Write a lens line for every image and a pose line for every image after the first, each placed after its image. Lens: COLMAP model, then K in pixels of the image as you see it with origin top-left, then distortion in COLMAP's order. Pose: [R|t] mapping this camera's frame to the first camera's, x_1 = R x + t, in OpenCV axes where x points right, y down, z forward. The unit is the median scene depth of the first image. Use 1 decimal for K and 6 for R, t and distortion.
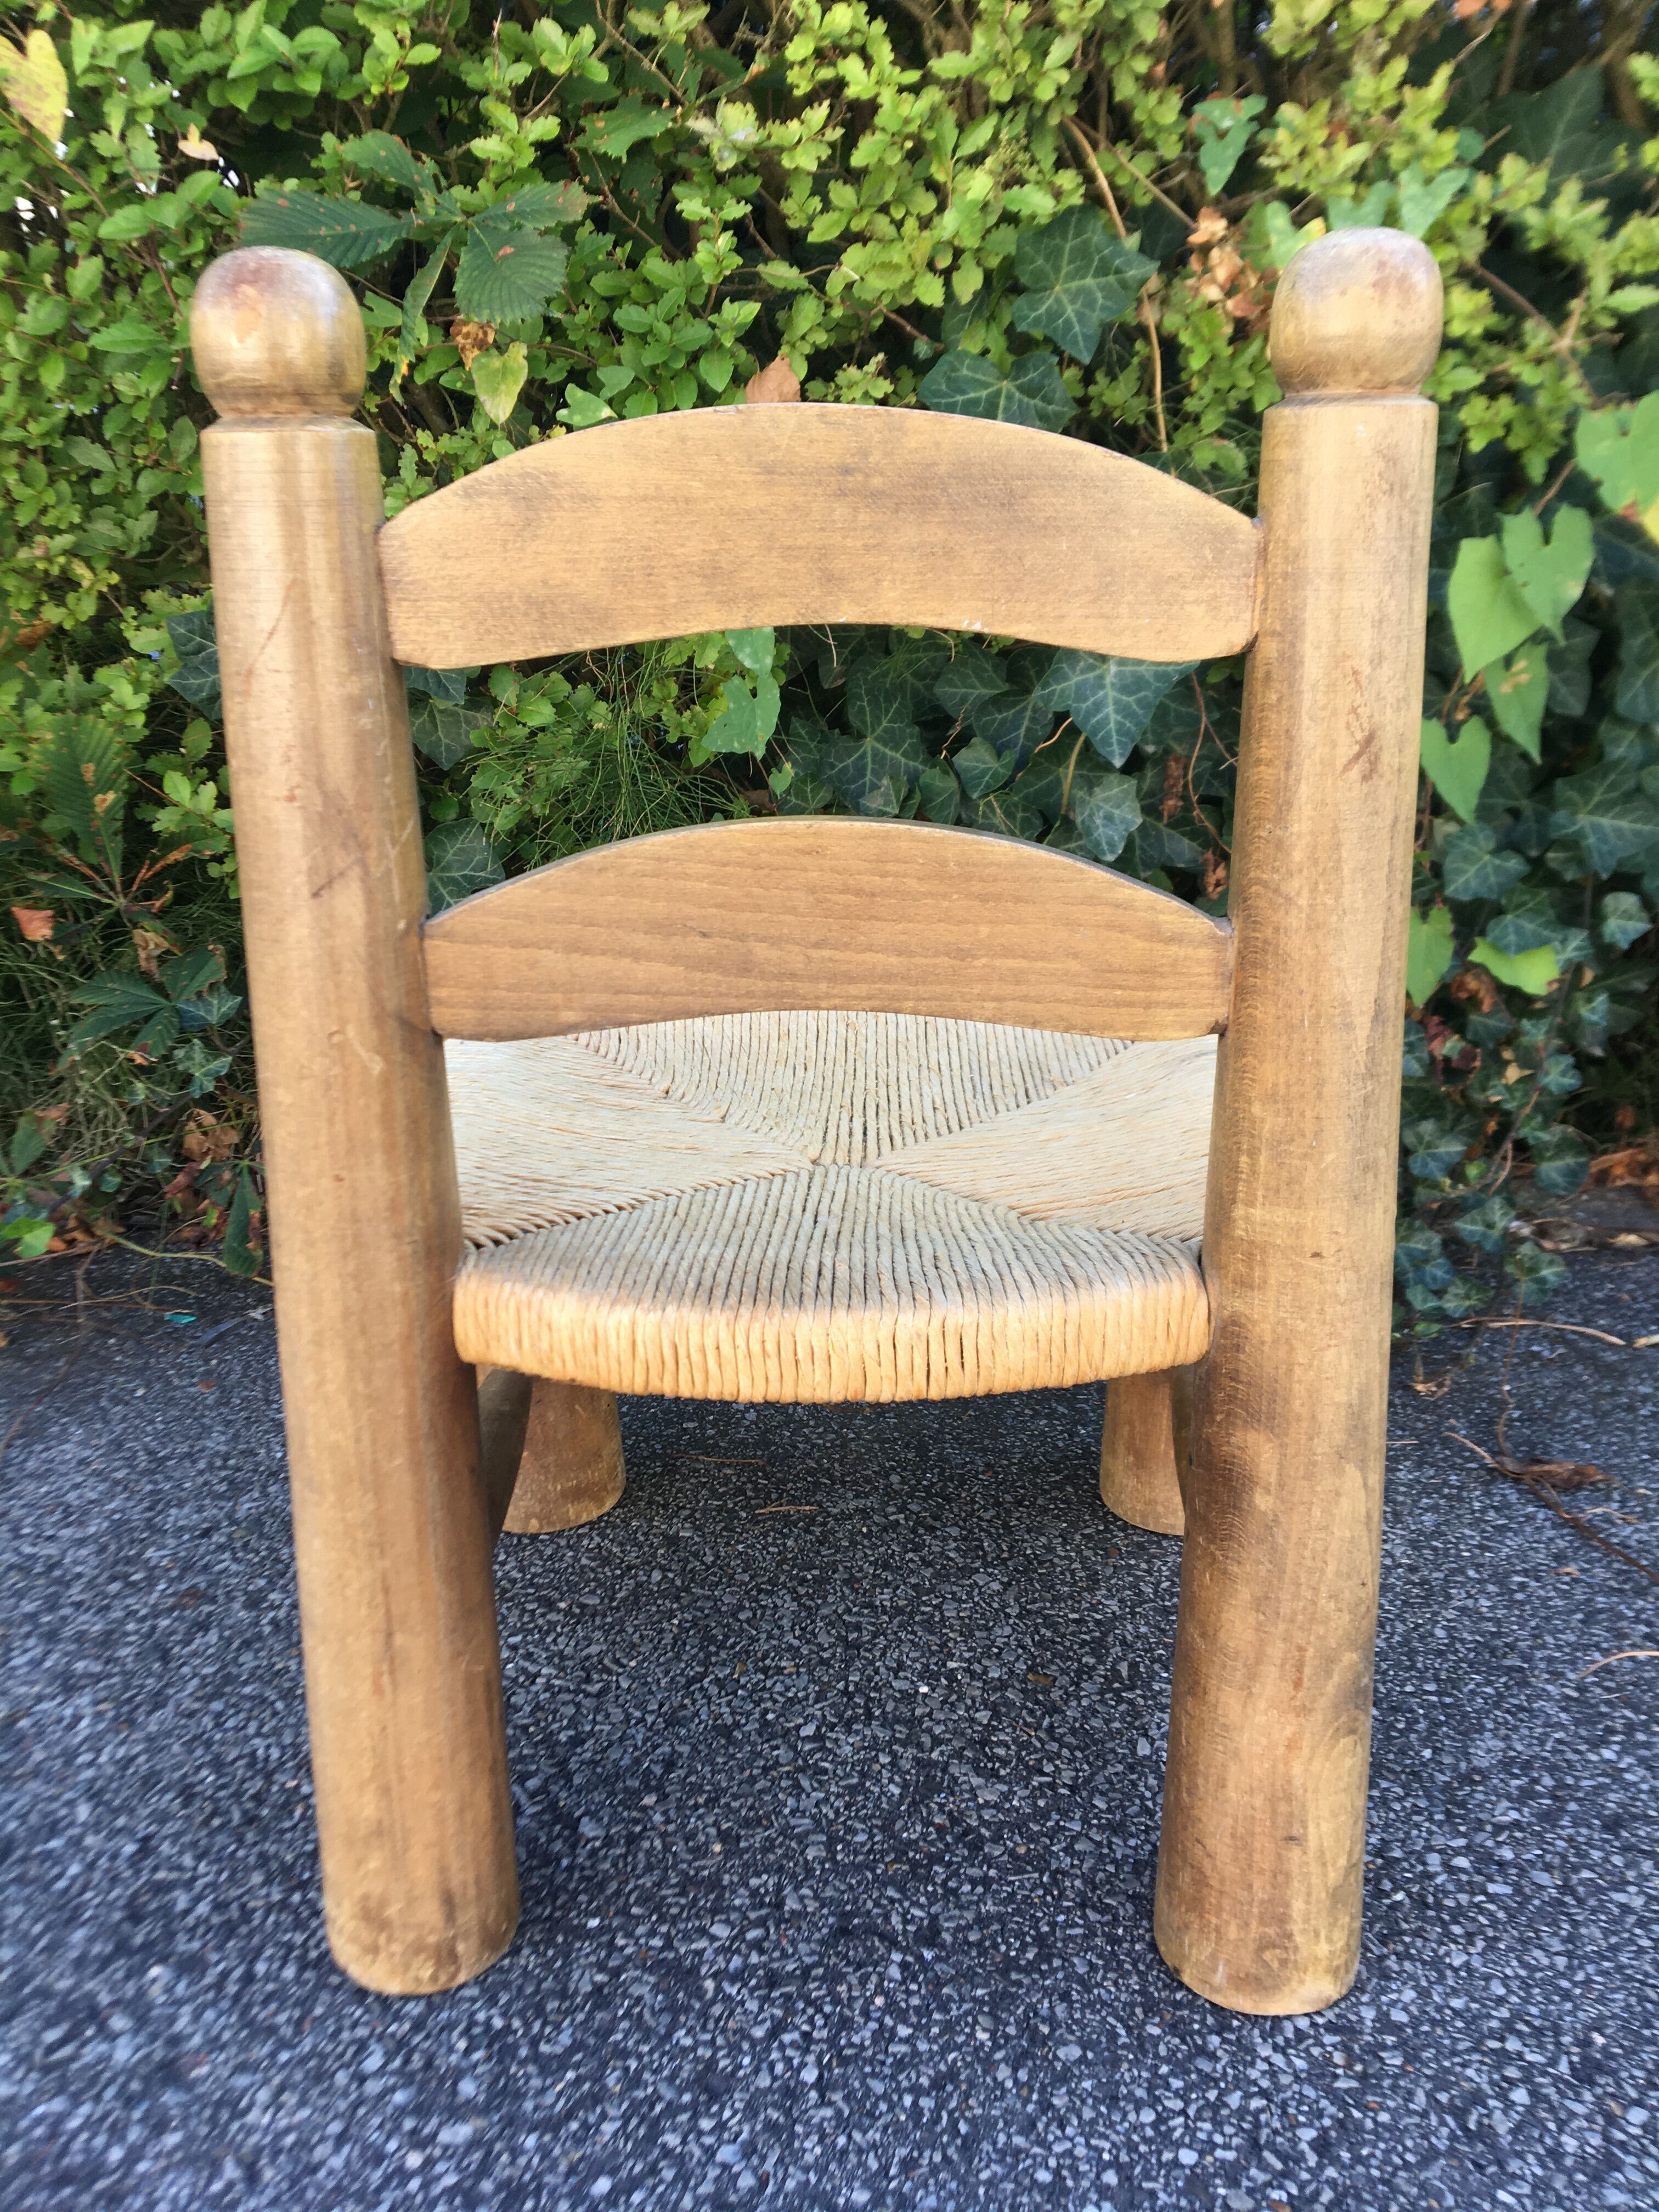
lens RADIAL K [[1872.3, 0, 829.5], [0, 1872.3, 1106.0], [0, 0, 1]] dist [0.085960, -0.112591]
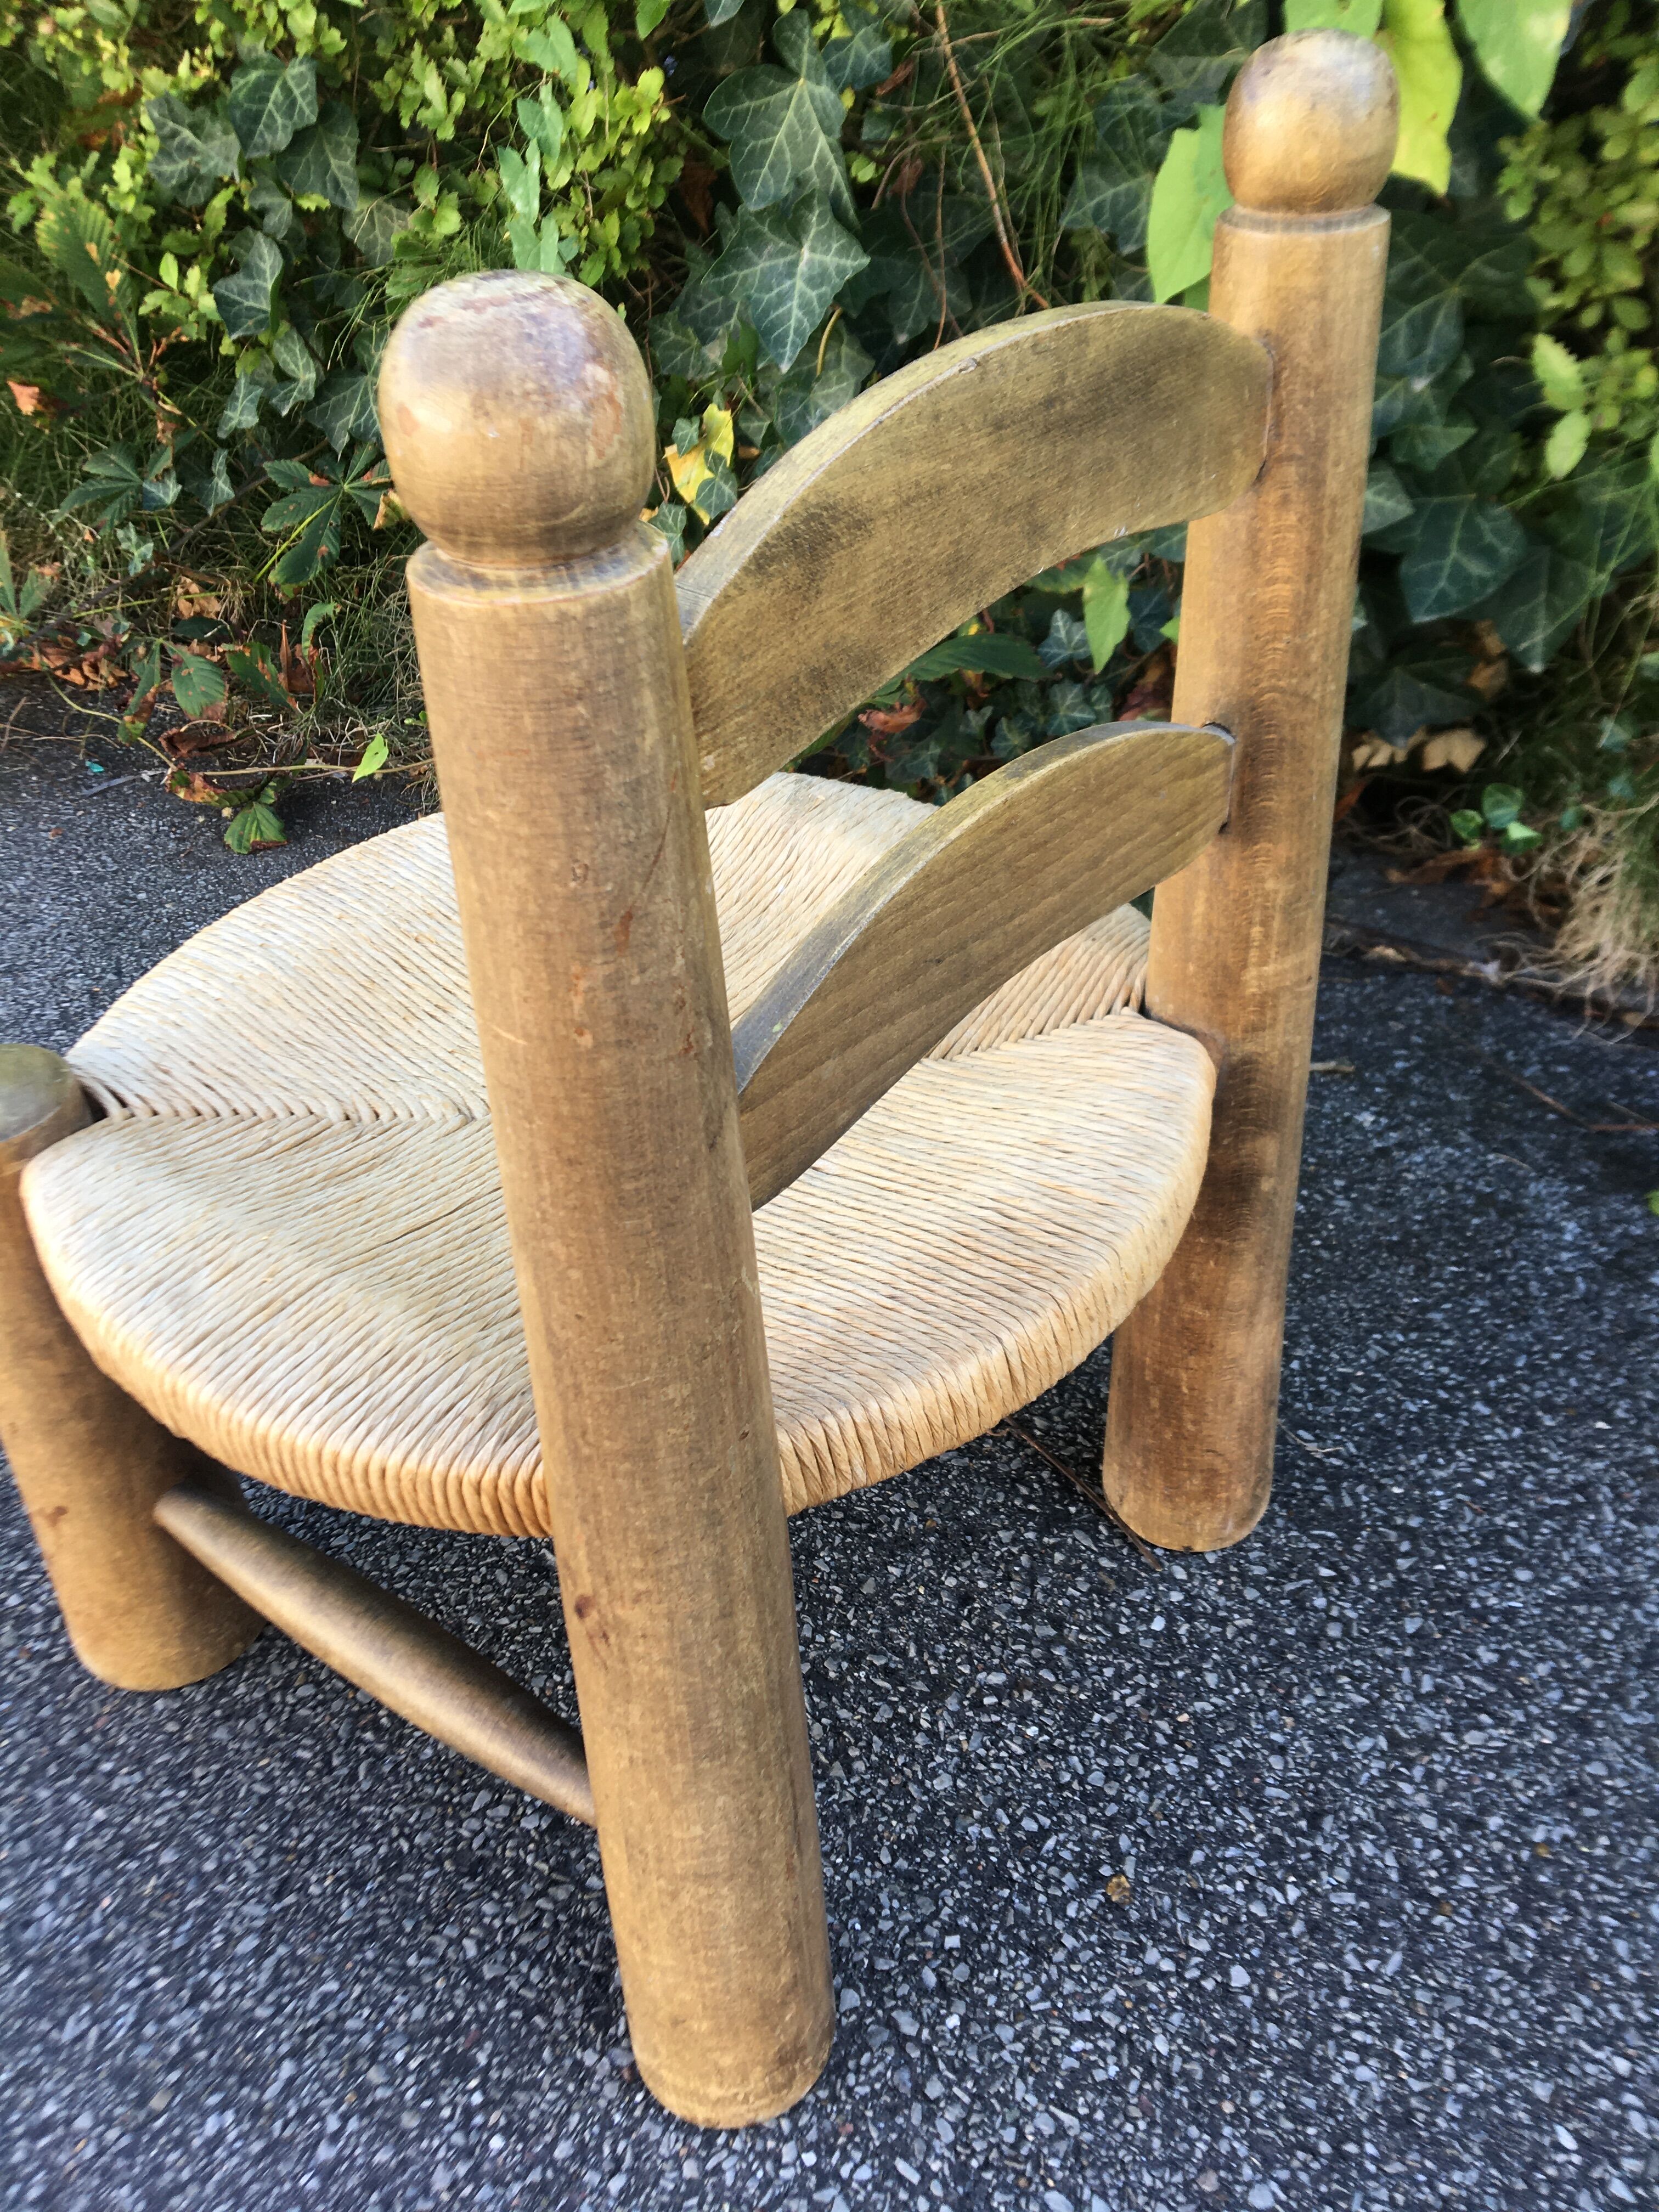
lens RADIAL K [[1872.3, 0, 829.5], [0, 1872.3, 1106.0], [0, 0, 1]] dist [0.085960, -0.112591]
pose [[0.905255, 0.240227, -0.350434, 0.790260], [-0.119468, 0.935452, 0.332650, -0.201873], [0.407726, -0.259268, 0.875523, 0.109580]]
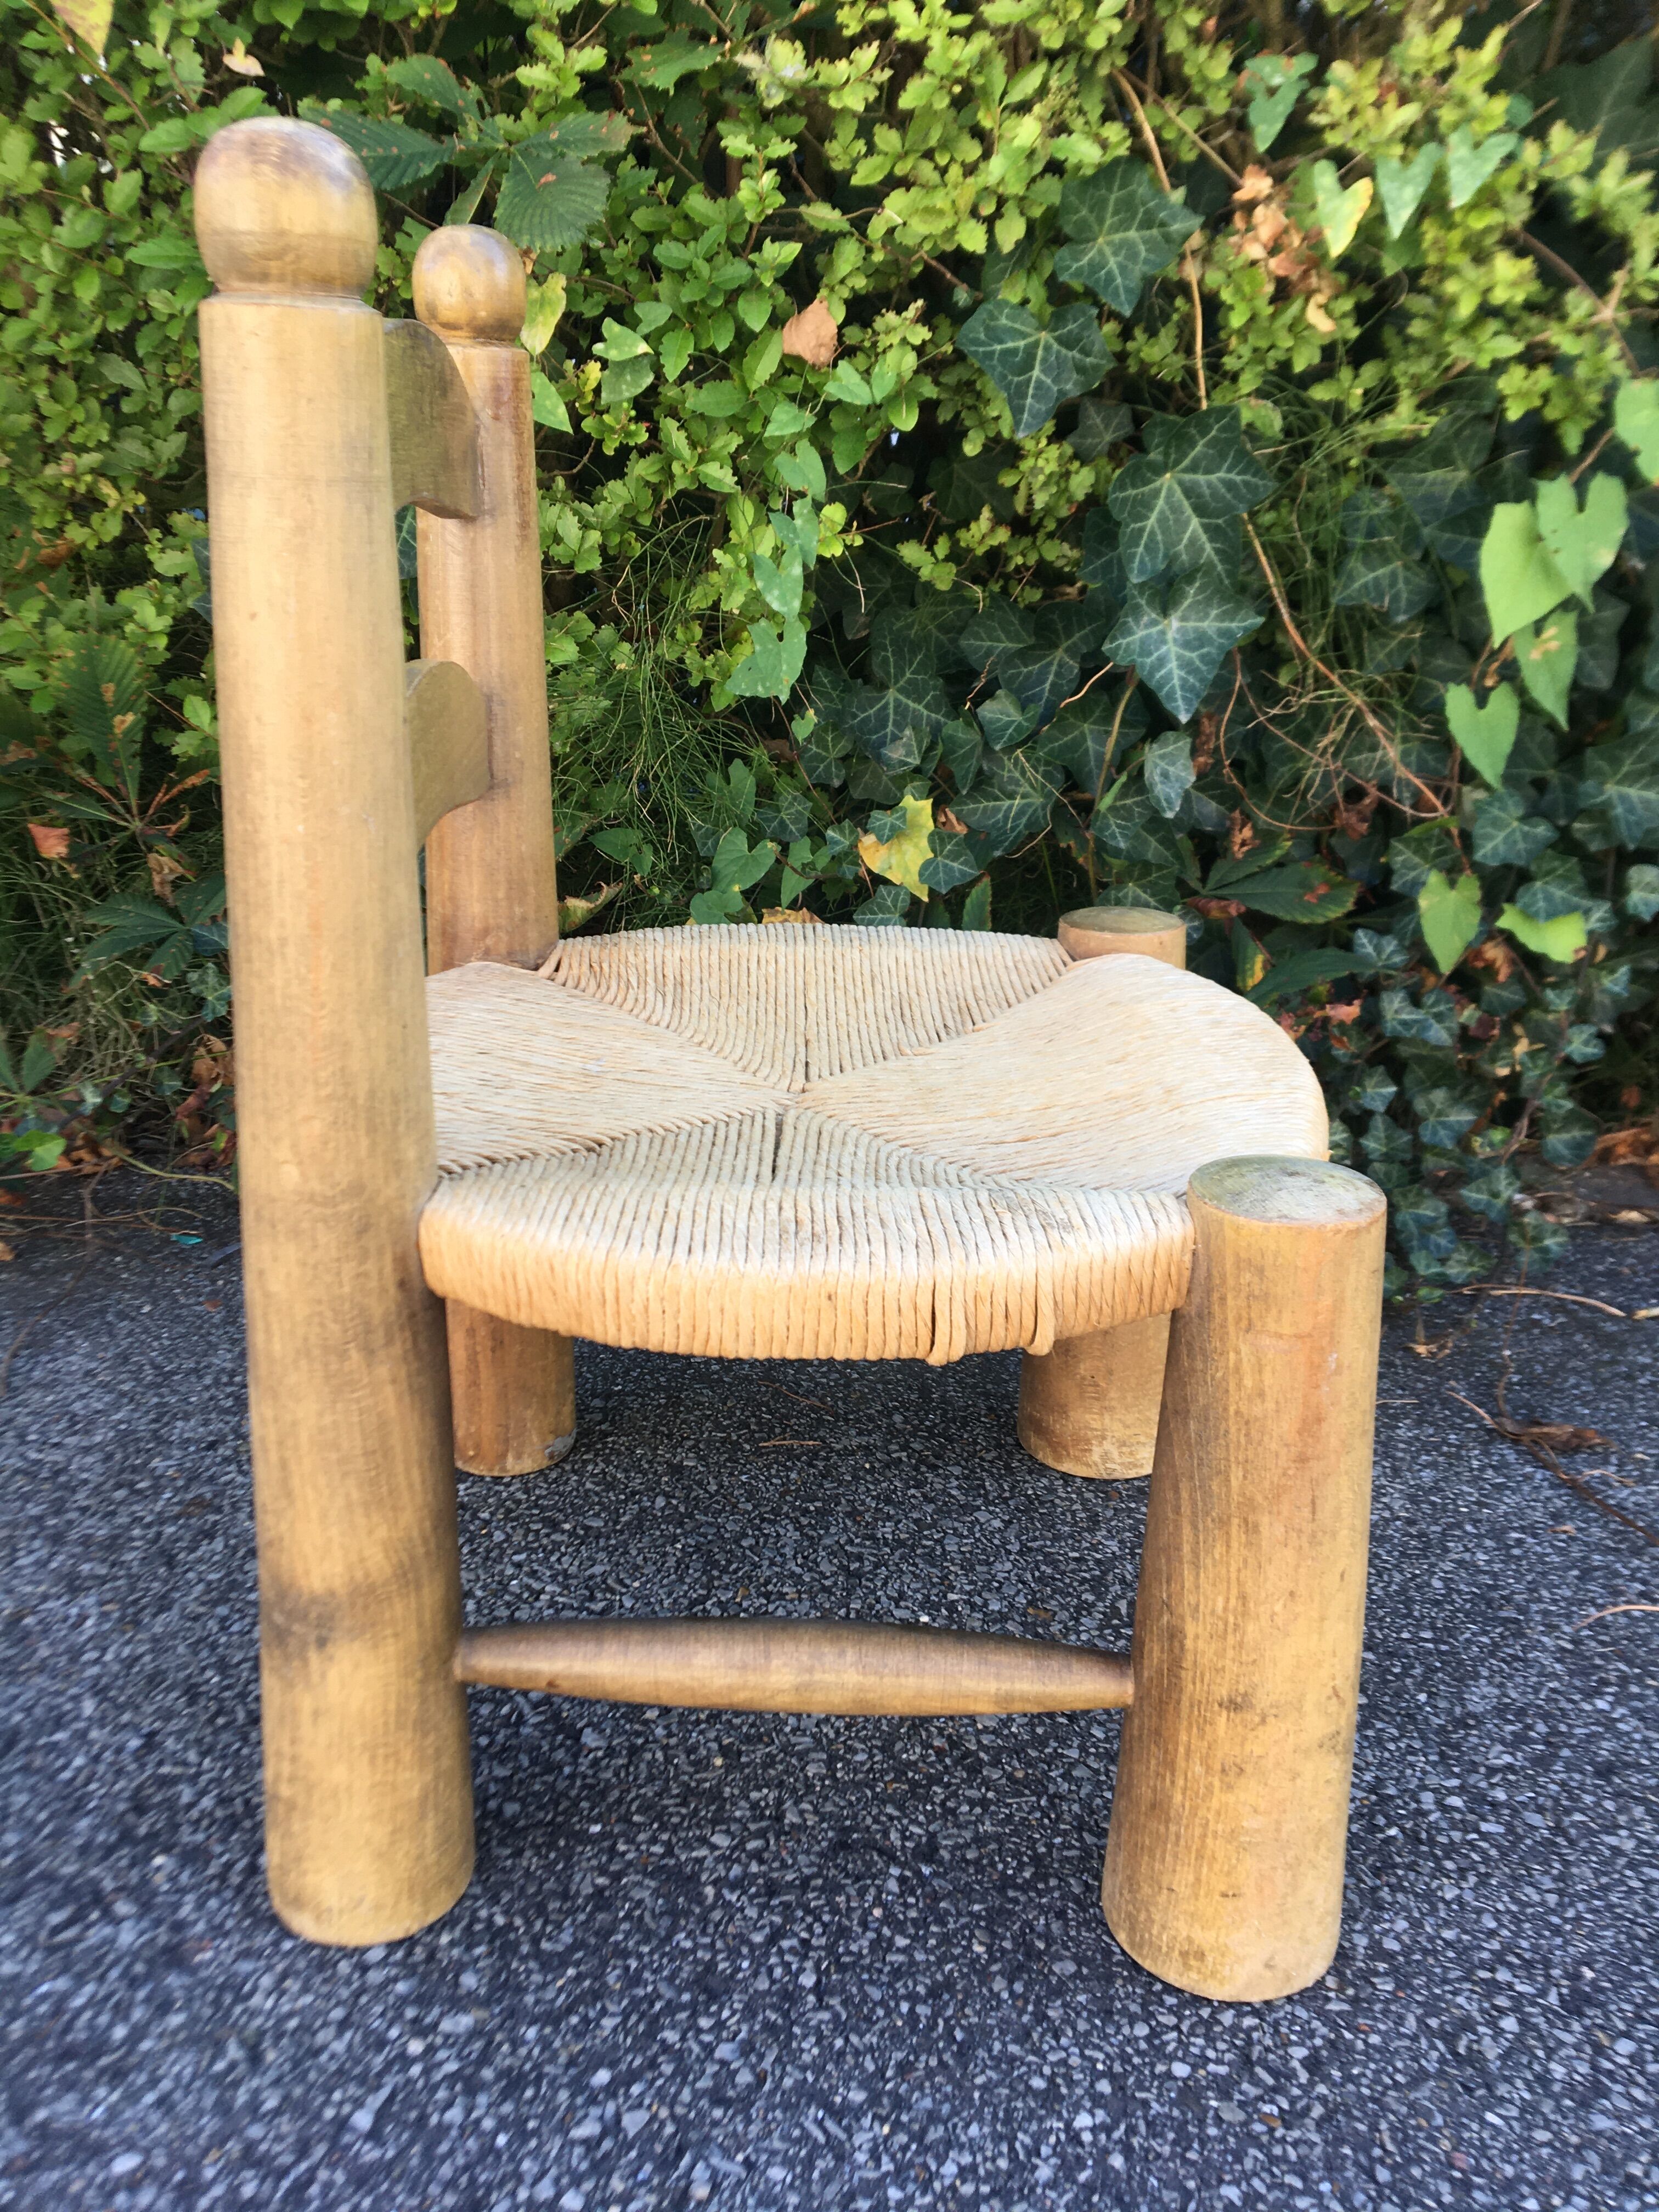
lens RADIAL K [[1872.3, 0, 829.5], [0, 1872.3, 1106.0], [0, 0, 1]] dist [0.085960, -0.112591]
pose [[0.999309, 0.036792, 0.005357, -0.015047], [-0.036857, 0.999240, 0.012658, 0.022524], [-0.004887, -0.012846, 0.999906, -0.002621]]
